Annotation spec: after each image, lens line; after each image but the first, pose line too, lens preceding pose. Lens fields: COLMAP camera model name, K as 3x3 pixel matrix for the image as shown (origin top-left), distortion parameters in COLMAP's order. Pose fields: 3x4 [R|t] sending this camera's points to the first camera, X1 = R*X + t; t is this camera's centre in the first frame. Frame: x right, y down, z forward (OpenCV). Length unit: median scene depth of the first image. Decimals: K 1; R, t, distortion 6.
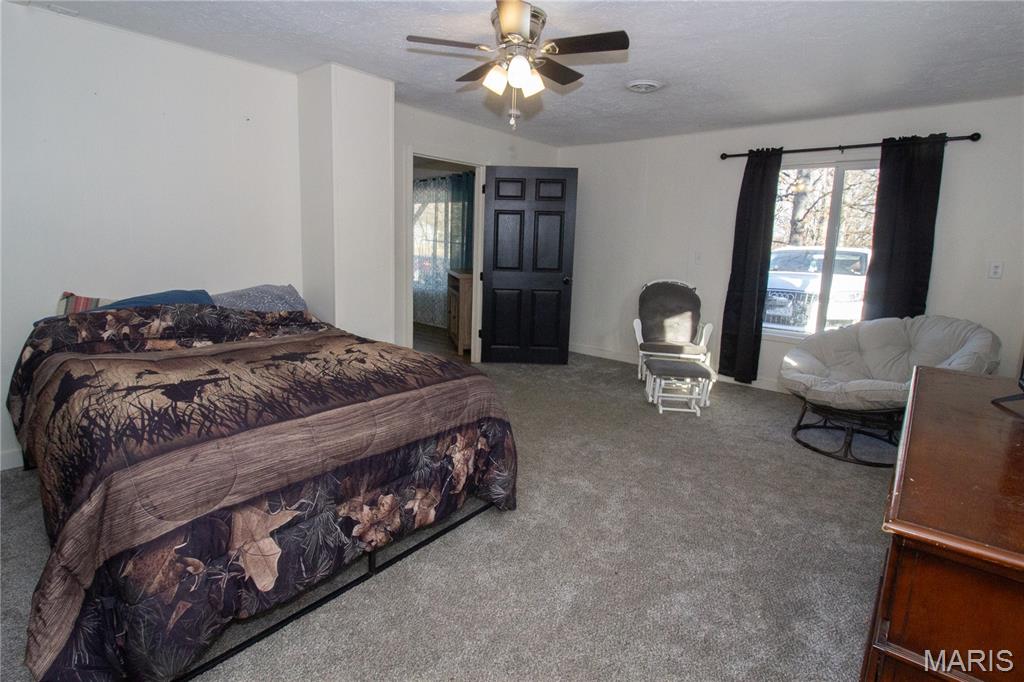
lens RADIAL K [[512.2, 0, 506.5], [0, 512.2, 326.5], [0, 0, 1]] dist [-0.001892, -0.000603]
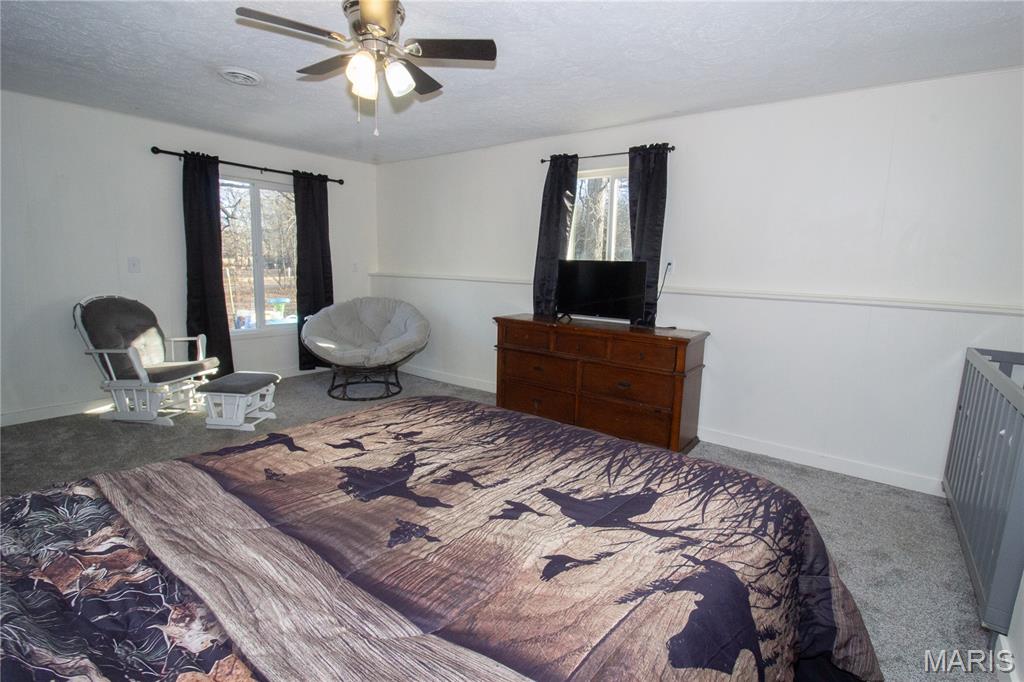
lens RADIAL K [[477.5, 0, 512.0], [0, 477.5, 341.0], [0, 0, 1]] dist [-0.000341, -0.000115]
pose [[-0.079804, -0.193248, 0.977899, -0.619910], [0.136179, 0.969716, 0.202744, -0.116427], [-0.987465, 0.149349, -0.051071, 0.596034]]
